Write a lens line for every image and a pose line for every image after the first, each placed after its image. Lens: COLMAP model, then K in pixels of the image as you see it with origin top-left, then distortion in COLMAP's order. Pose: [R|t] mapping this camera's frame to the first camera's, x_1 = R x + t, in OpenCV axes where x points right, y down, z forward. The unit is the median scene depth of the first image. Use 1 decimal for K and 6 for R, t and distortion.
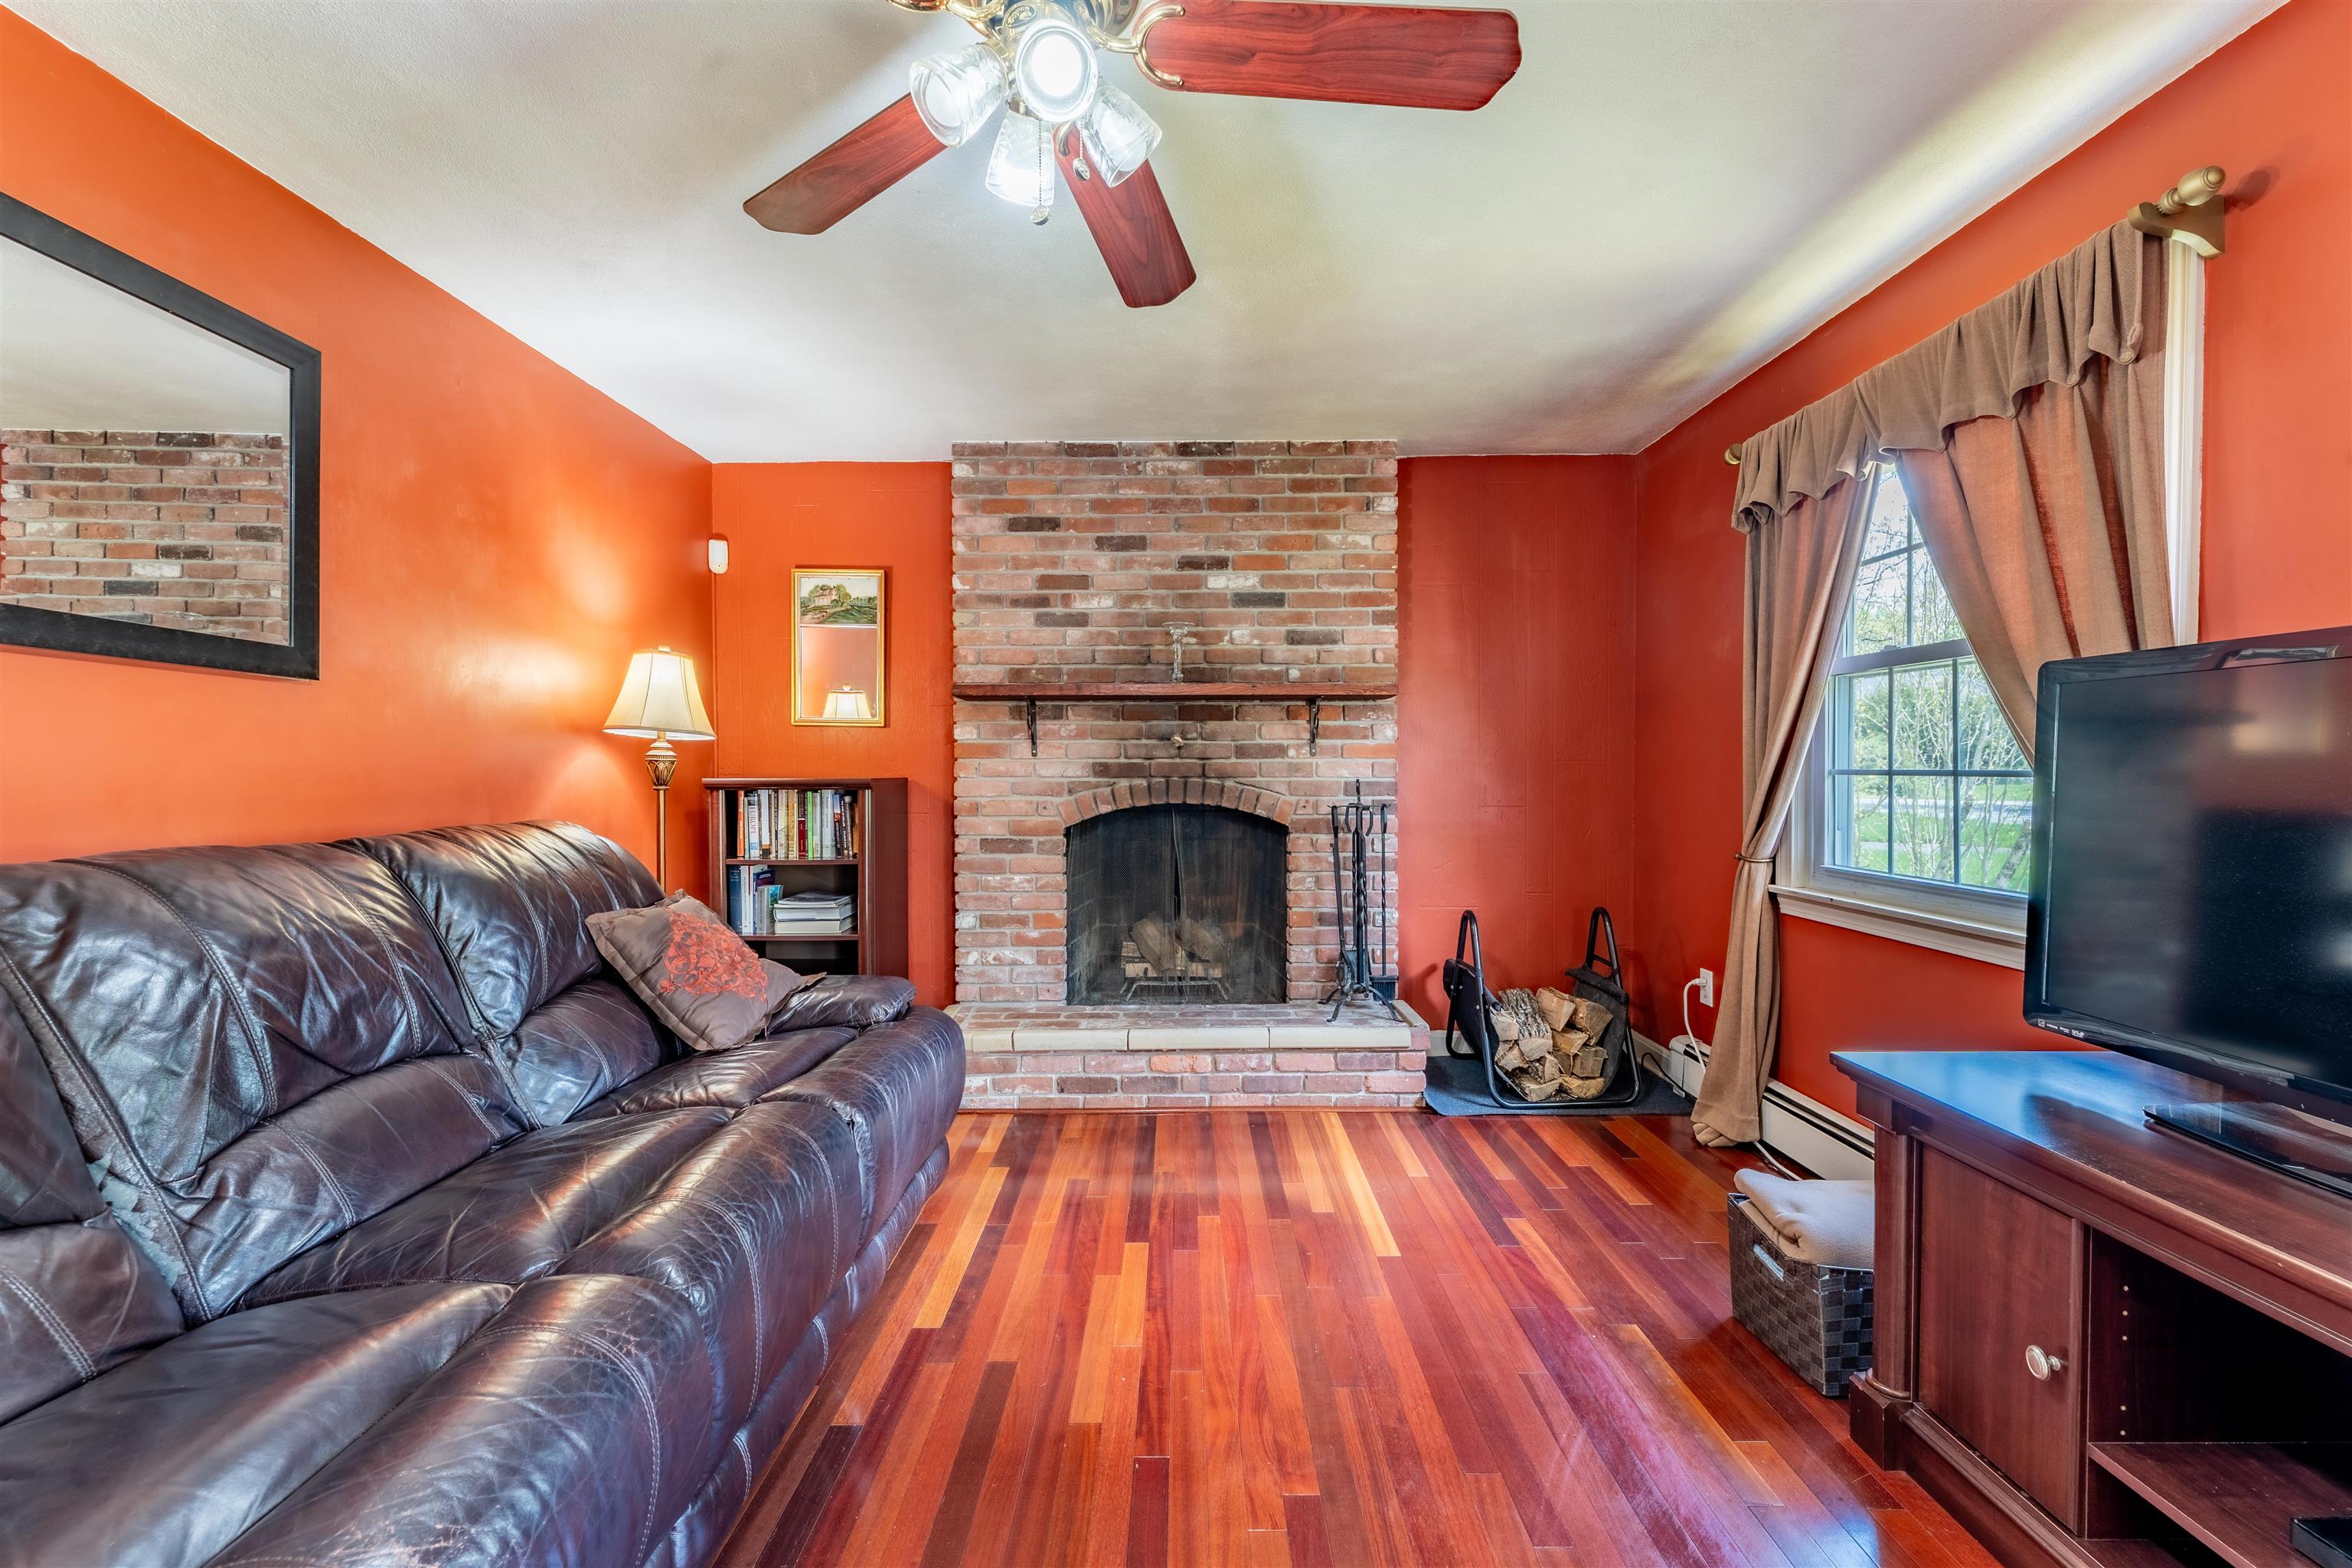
lens RADIAL K [[975.6, 0, 1185.2], [0, 975.6, 798.8], [0, 0, 1]] dist [0.000415, -0.000297]
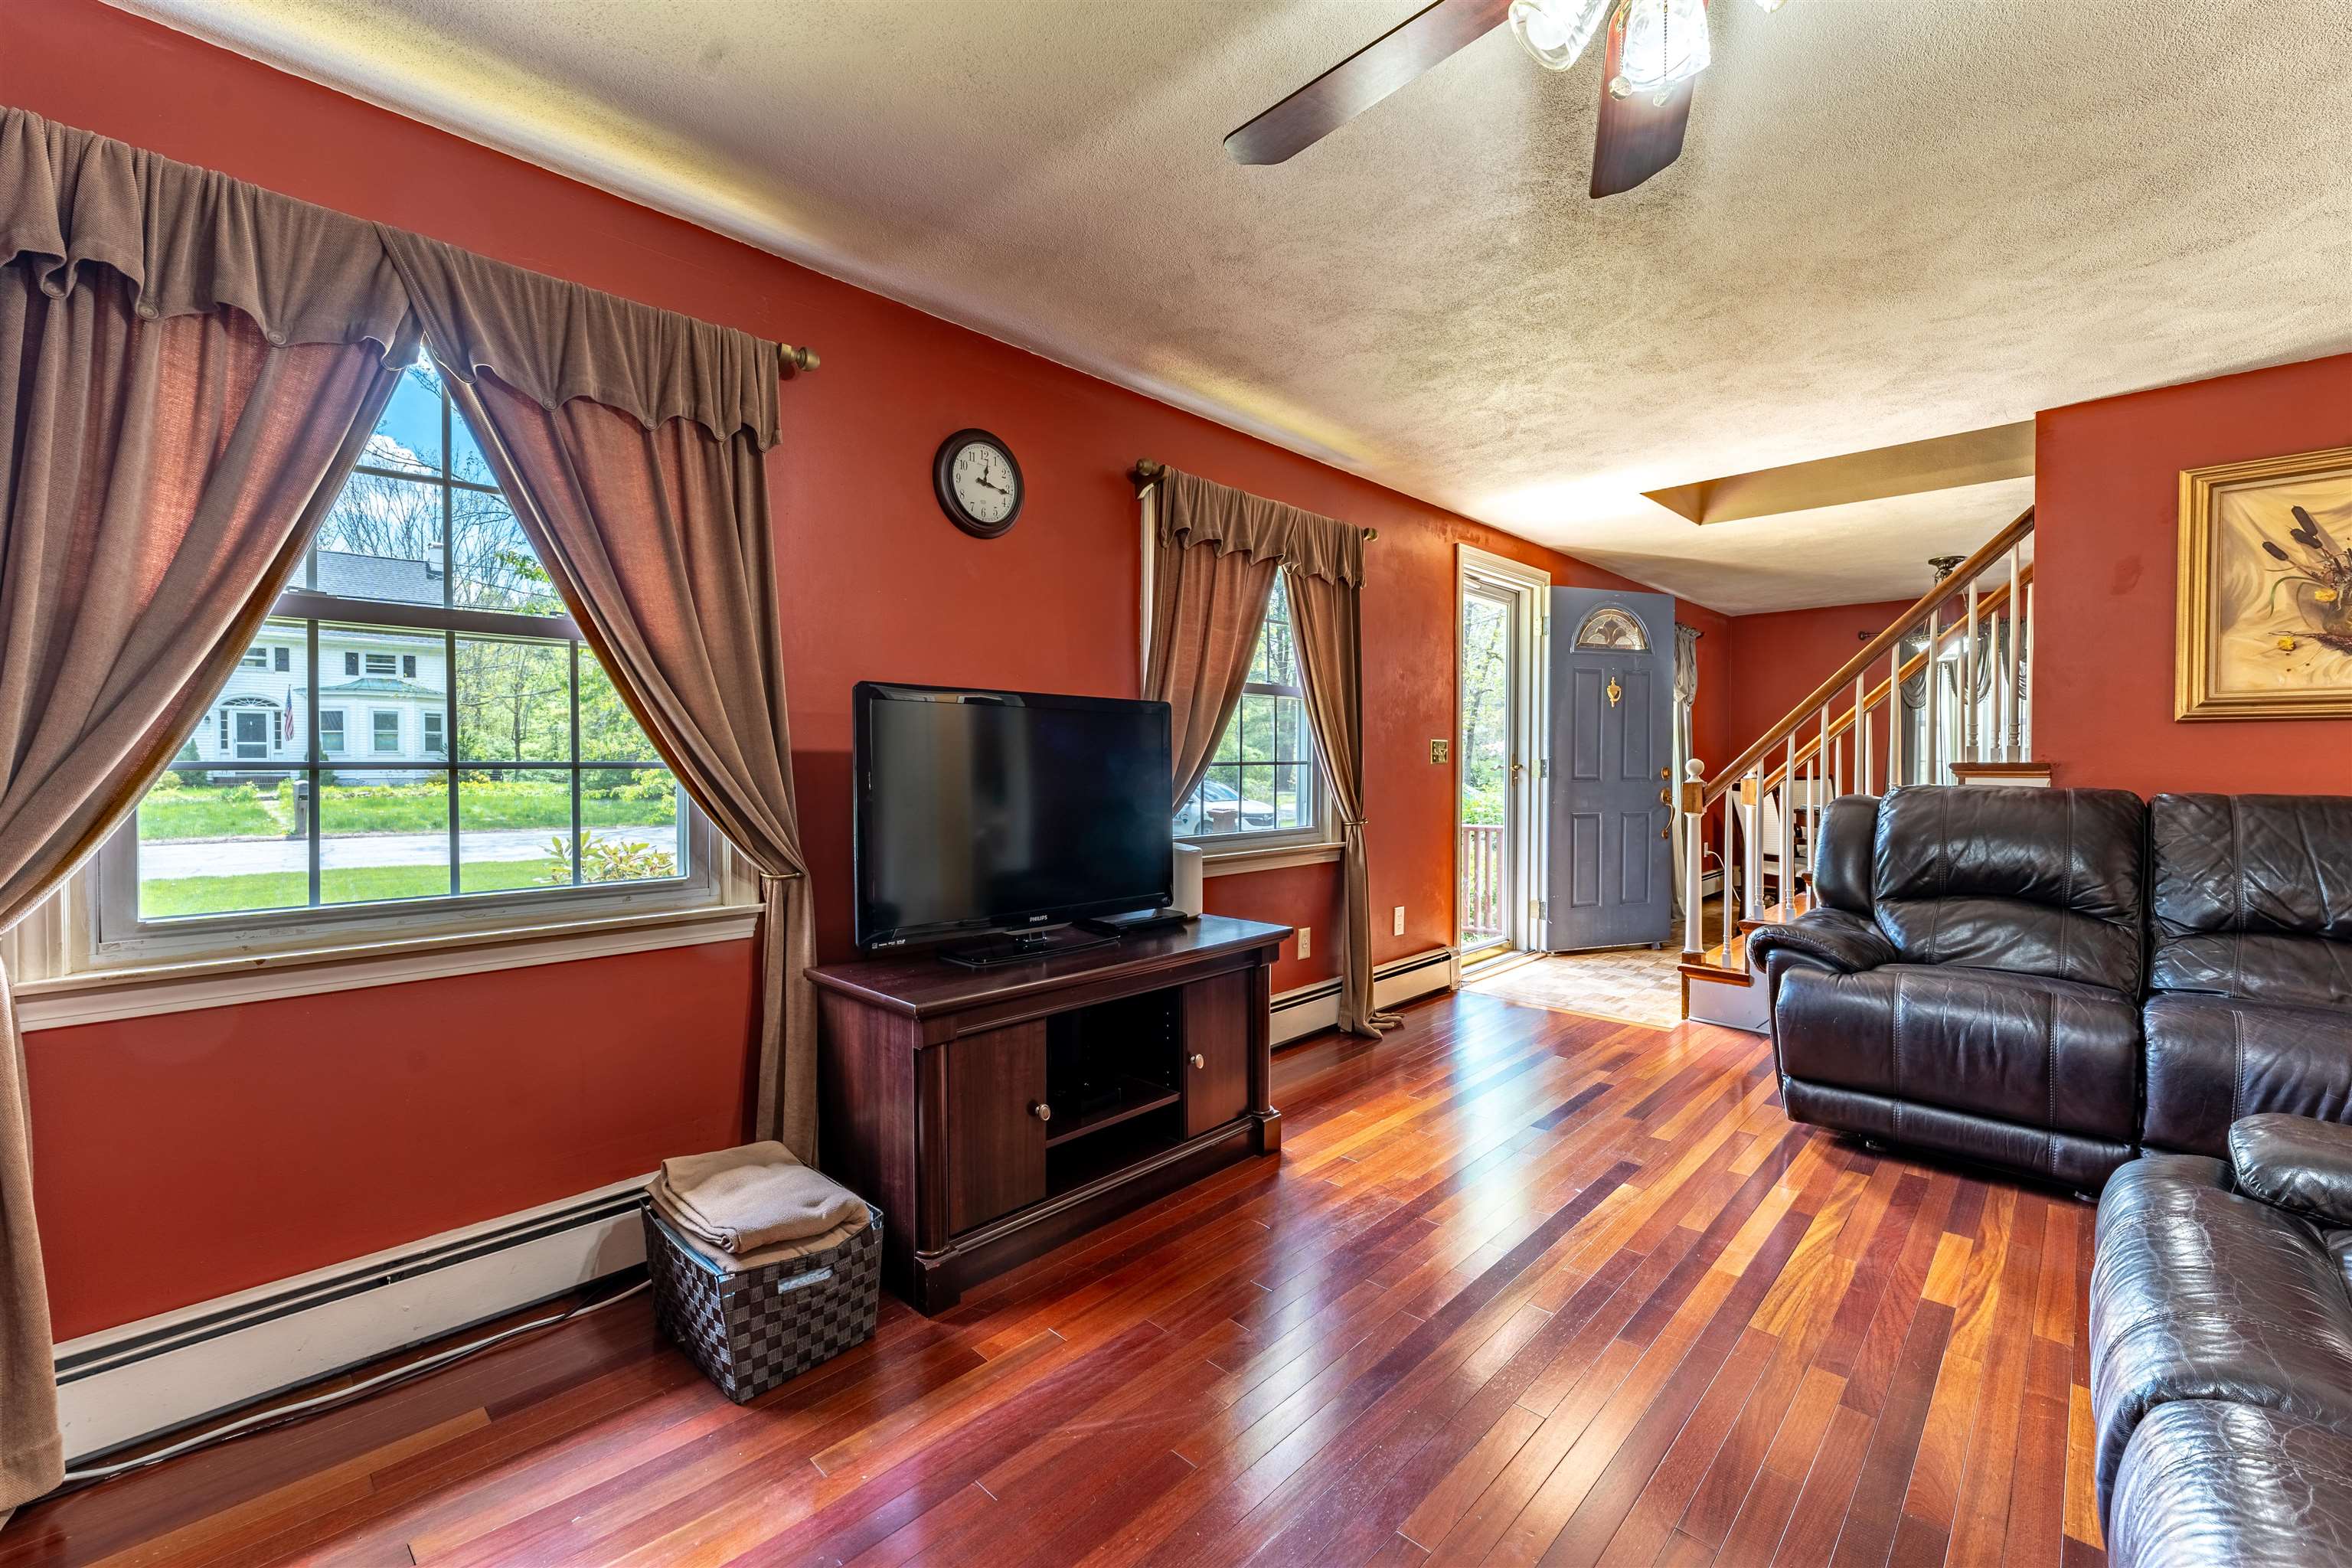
lens RADIAL K [[981.4, 0, 1176.0], [0, 981.4, 784.0], [0, 0, 1]] dist [-0.000603, -0.000056]
pose [[-0.722641, -0.015381, 0.691052, -0.168544], [0.023974, 0.998593, 0.047296, -0.023376], [-0.690807, 0.050746, -0.721256, 0.757158]]
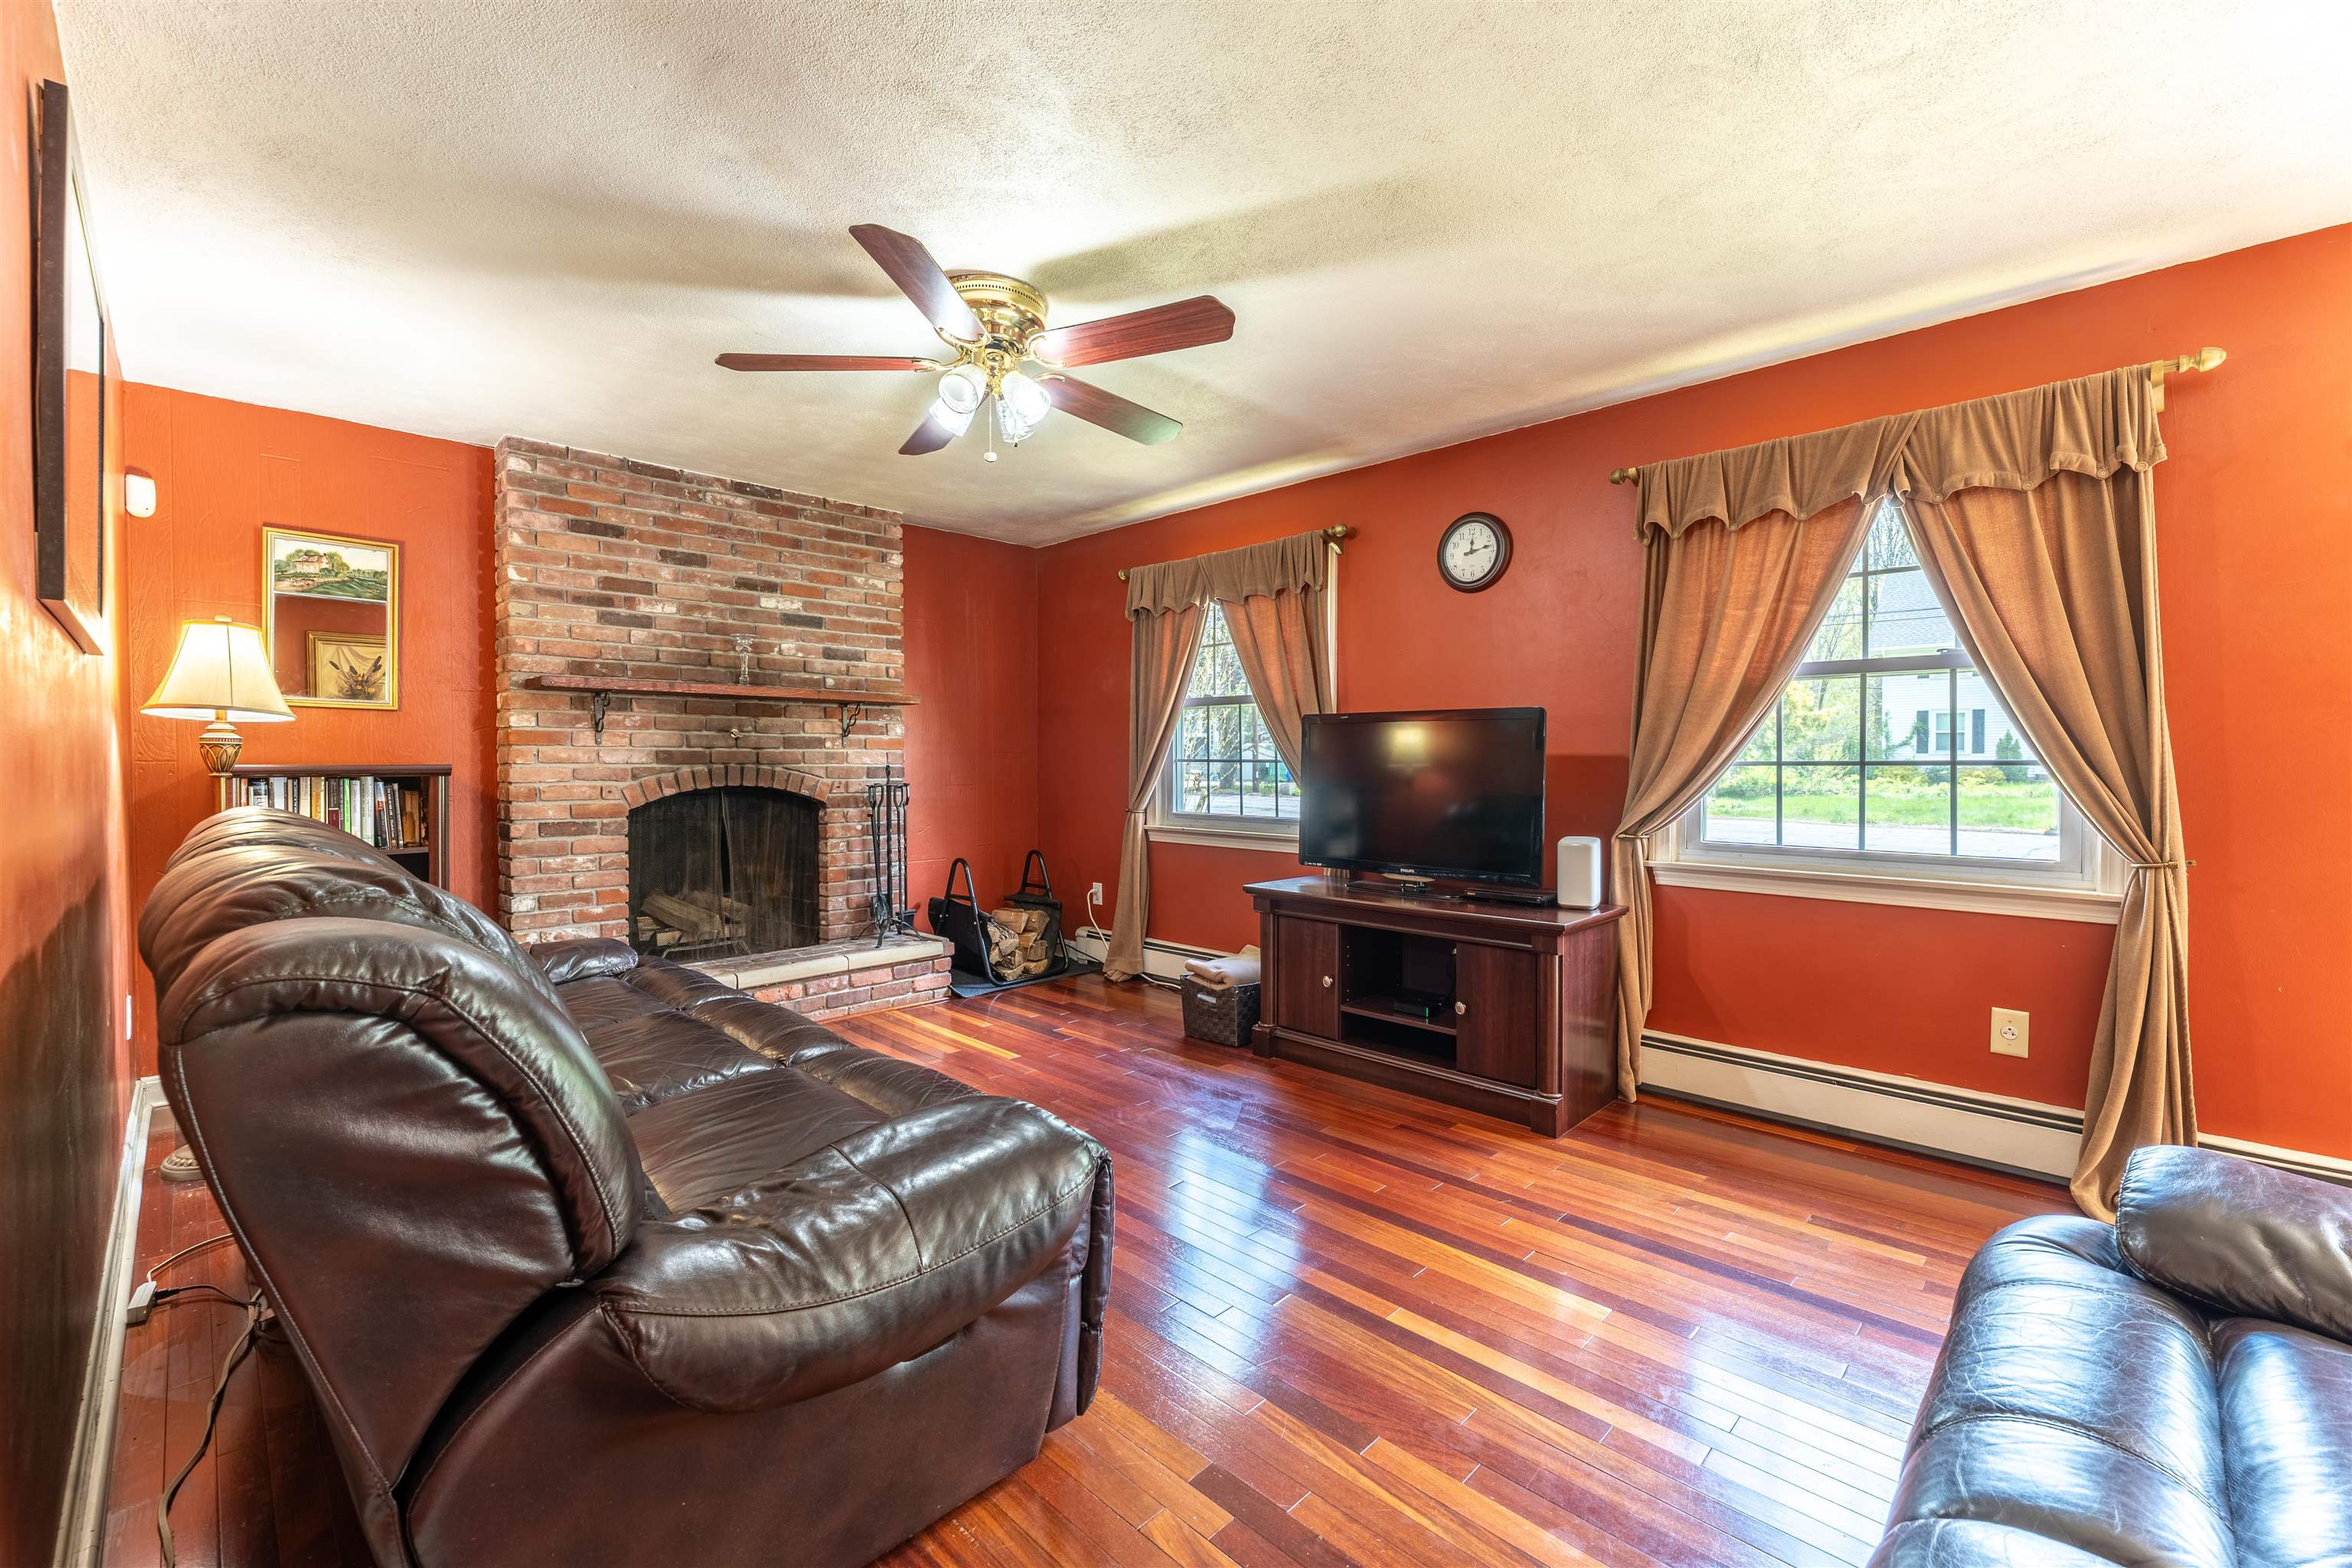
lens RADIAL K [[975.6, 0, 1185.2], [0, 975.6, 798.8], [0, 0, 1]] dist [0.000415, -0.000297]
pose [[0.699637, -0.025179, 0.714055, -0.477213], [0.018478, 0.999682, 0.017146, 0.010231], [-0.714259, 0.001199, 0.699880, -0.217691]]
